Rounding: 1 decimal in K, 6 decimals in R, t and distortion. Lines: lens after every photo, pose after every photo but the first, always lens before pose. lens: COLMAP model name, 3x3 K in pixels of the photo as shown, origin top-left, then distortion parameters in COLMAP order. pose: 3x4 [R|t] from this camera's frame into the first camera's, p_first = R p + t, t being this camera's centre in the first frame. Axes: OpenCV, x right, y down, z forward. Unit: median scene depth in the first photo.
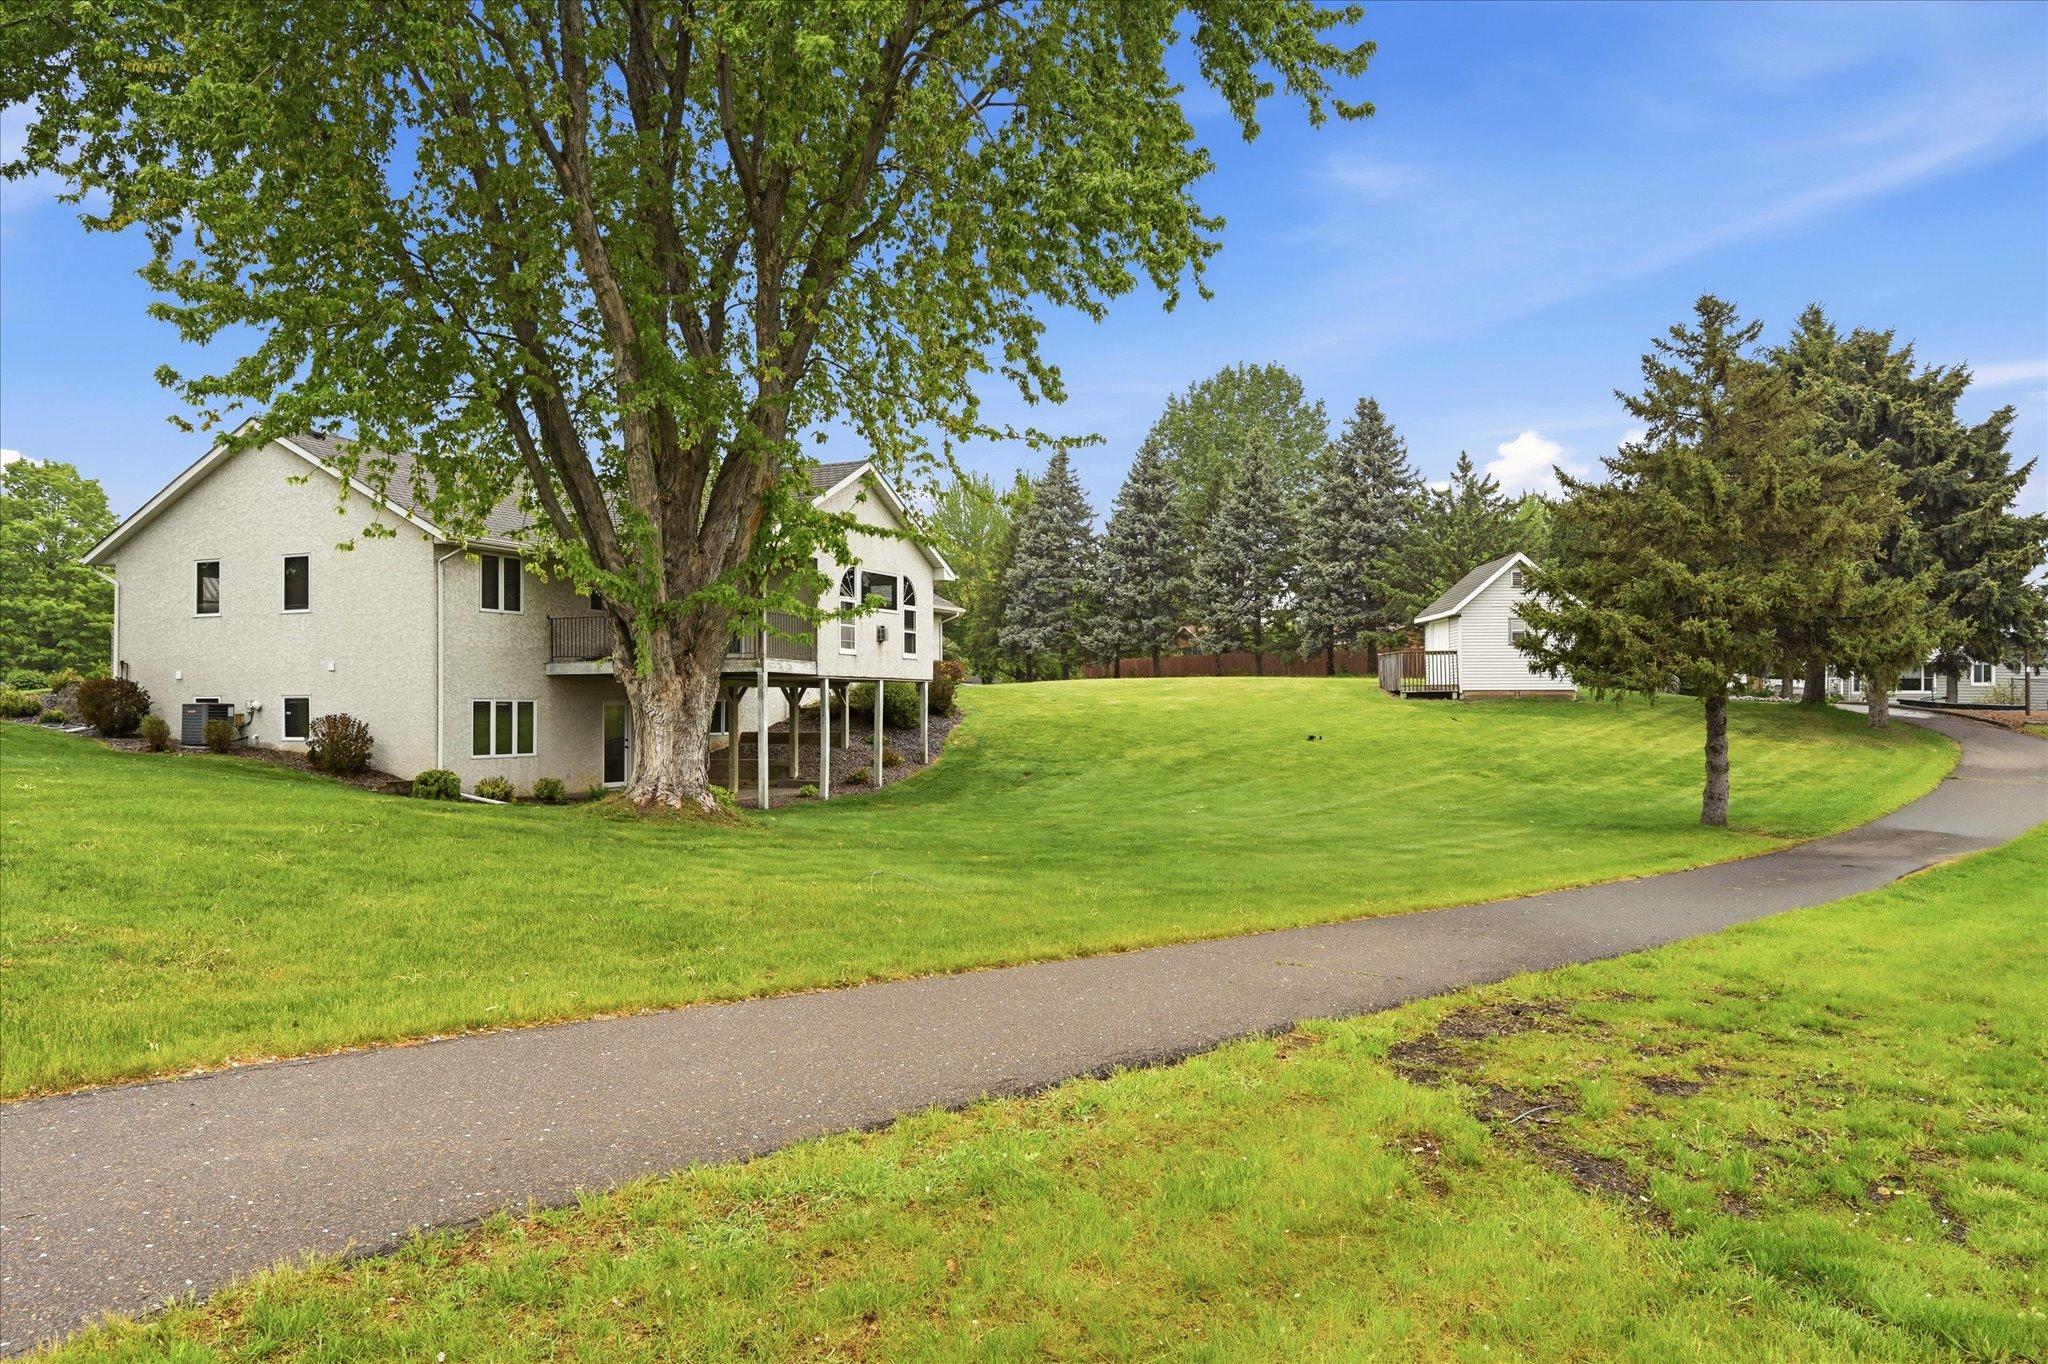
lens RADIAL K [[1300.4, 0, 1024.0], [0, 1300.4, 682.0], [0, 0, 1]] dist [0.000304, 0.000218]
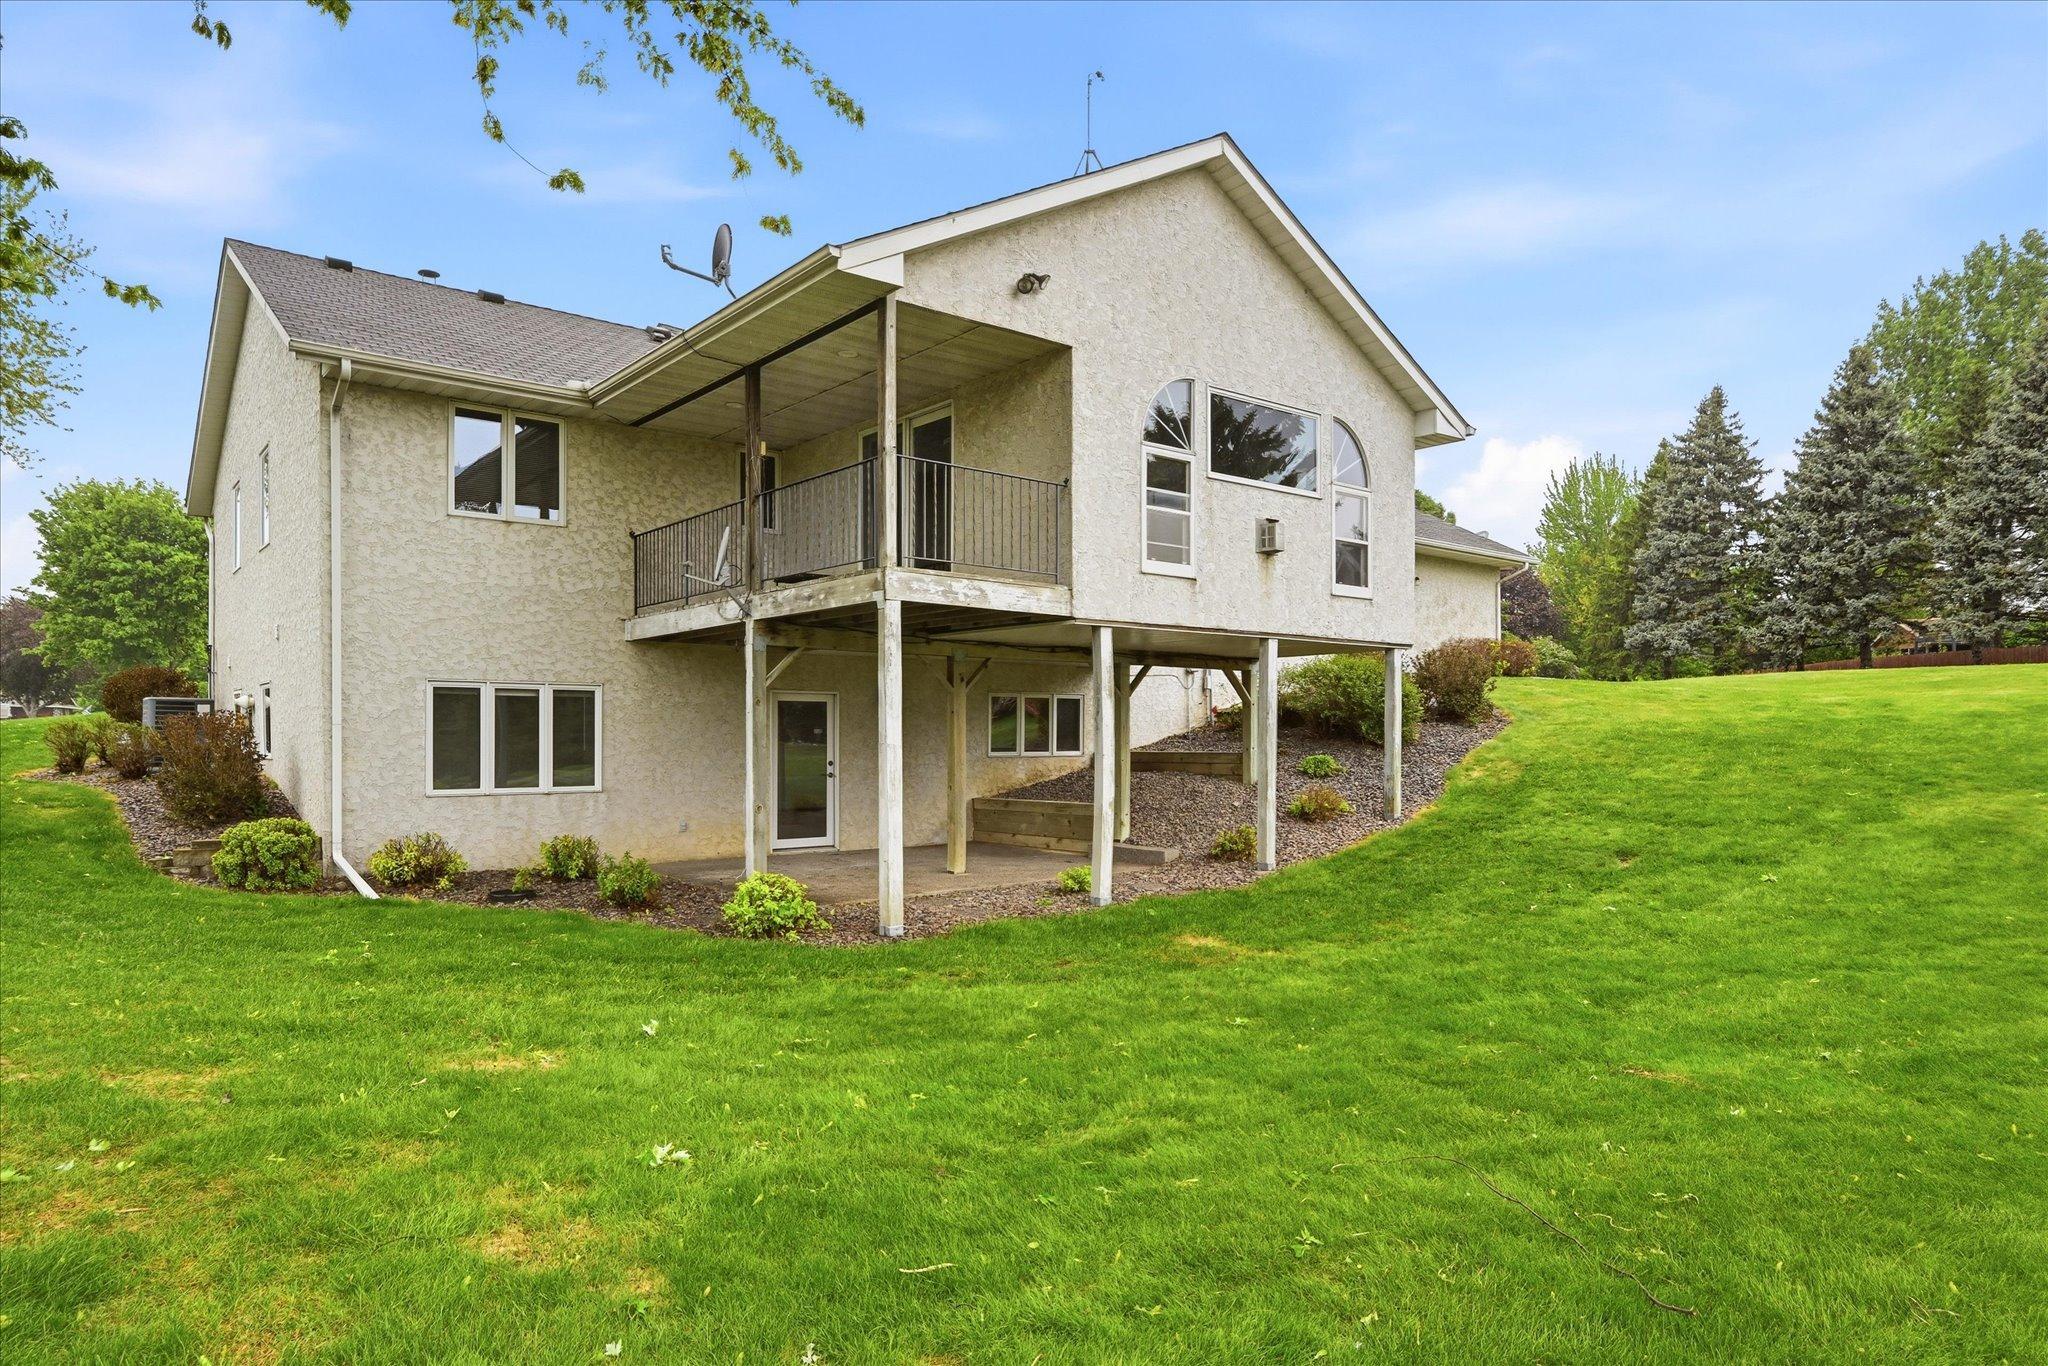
lens RADIAL K [[1216.4, 0, 1025.3], [0, 1216.4, 737.3], [0, 0, 1]] dist [-0.001632, -0.003883]
pose [[0.883874, 0.000628, -0.467724, 0.005242], [0.010592, 0.999716, 0.021358, 0.008154], [0.467605, -0.023832, 0.883616, 0.202207]]
